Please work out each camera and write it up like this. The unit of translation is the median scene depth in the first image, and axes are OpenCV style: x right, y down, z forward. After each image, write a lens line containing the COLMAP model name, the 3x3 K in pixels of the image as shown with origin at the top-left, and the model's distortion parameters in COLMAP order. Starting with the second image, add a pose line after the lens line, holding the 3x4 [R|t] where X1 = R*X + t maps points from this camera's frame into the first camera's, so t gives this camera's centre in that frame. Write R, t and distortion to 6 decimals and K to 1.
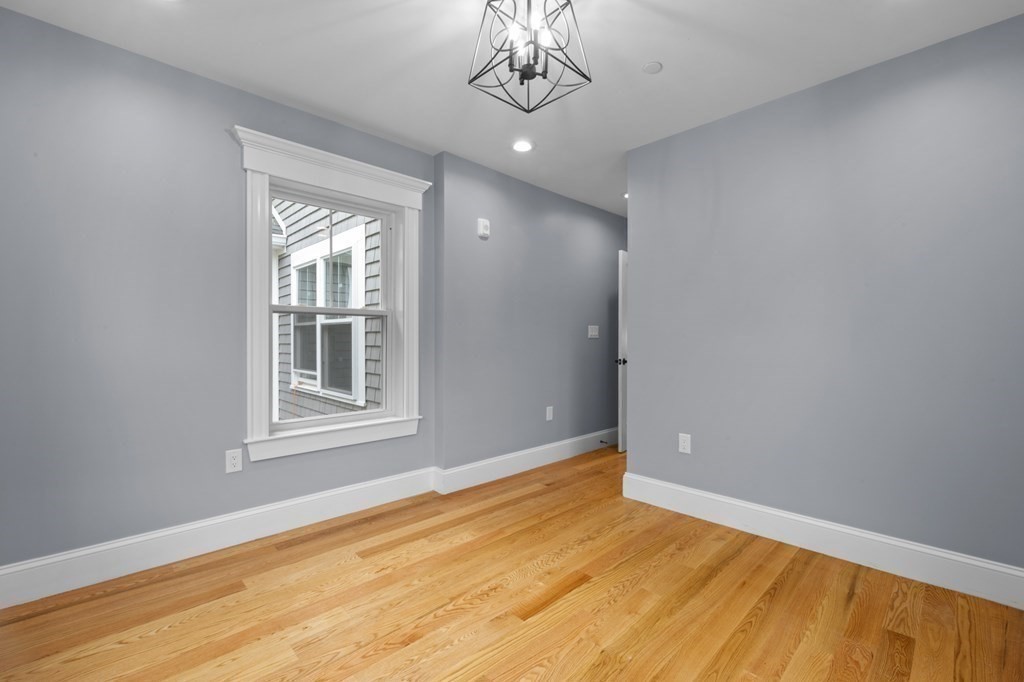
lens RADIAL K [[420.0, 0, 515.4], [0, 420.0, 338.3], [0, 0, 1]] dist [-0.007883, 0.000253]
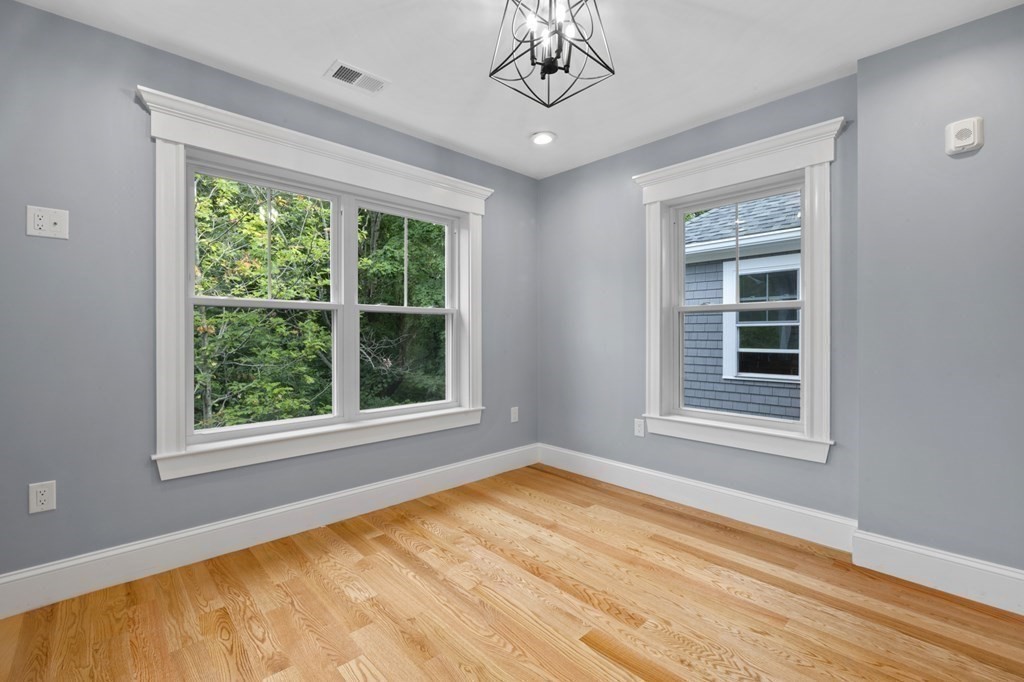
lens RADIAL K [[420.0, 0, 515.4], [0, 420.0, 338.3], [0, 0, 1]] dist [-0.007883, 0.000253]
pose [[0.040379, 0.008043, -0.999152, 0.647727], [0.001294, 0.999966, 0.008102, -0.001650], [0.999184, -0.001620, 0.040367, 0.566524]]
